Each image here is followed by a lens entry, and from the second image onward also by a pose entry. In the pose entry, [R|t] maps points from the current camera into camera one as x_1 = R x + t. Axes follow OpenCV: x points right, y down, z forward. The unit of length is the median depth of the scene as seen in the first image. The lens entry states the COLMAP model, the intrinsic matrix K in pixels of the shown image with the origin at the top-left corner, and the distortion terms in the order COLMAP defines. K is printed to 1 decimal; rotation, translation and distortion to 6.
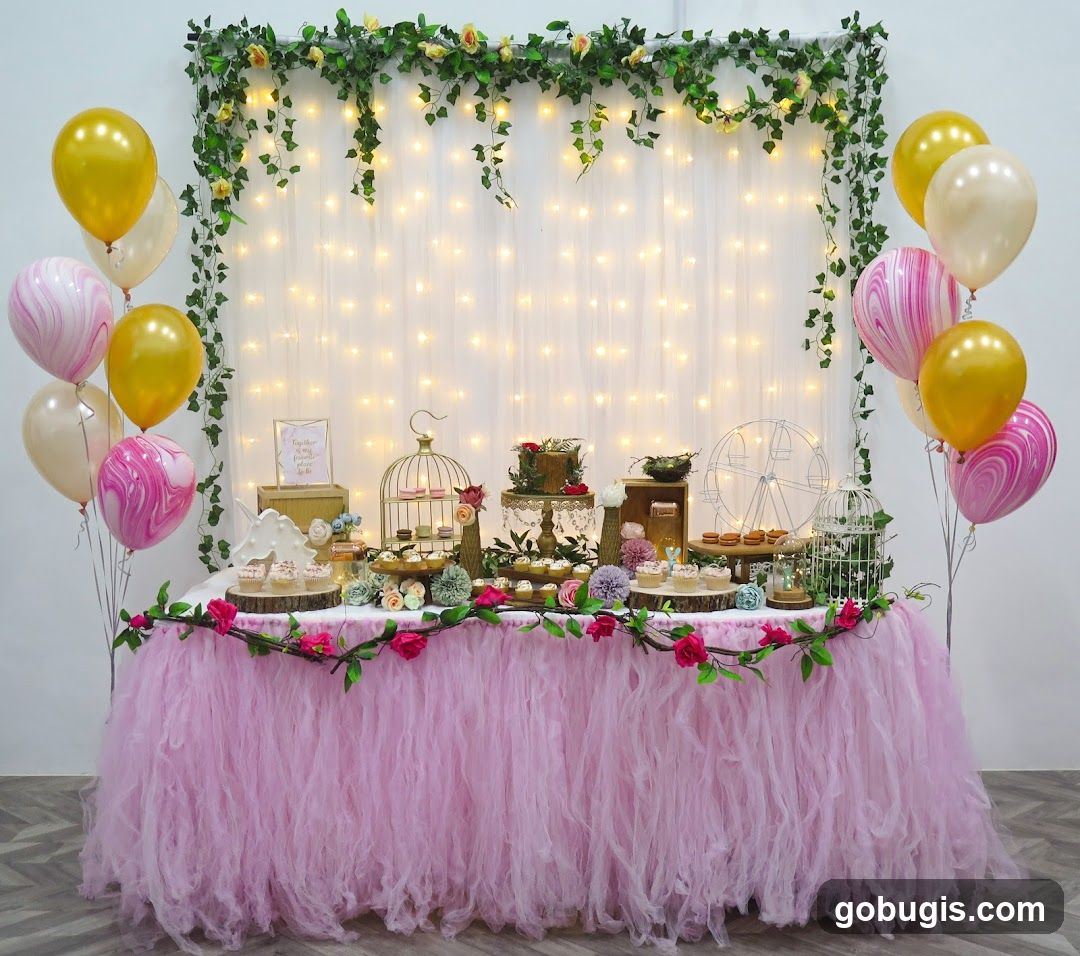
lens RADIAL K [[1114.6, 0, 540.0], [0, 1114.6, 478.0], [0, 0, 1]] dist [-0.006795, -0.001973]
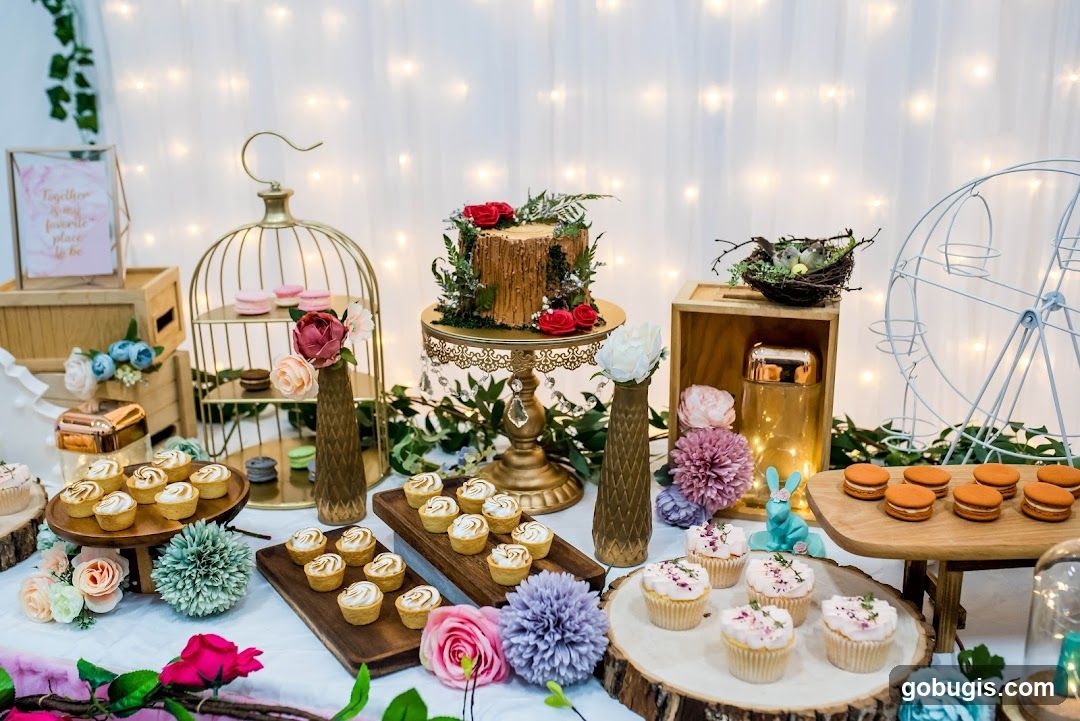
lens RADIAL K [[1022.5, 0, 540.0], [0, 1022.5, 360.5], [0, 0, 1]] dist [-0.043148, 0.006391]
pose [[0.966967, 0.060839, -0.247535, 0.118812], [-0.011424, 0.980467, 0.196354, -0.051009], [0.254646, -0.187040, 0.948774, 0.599711]]
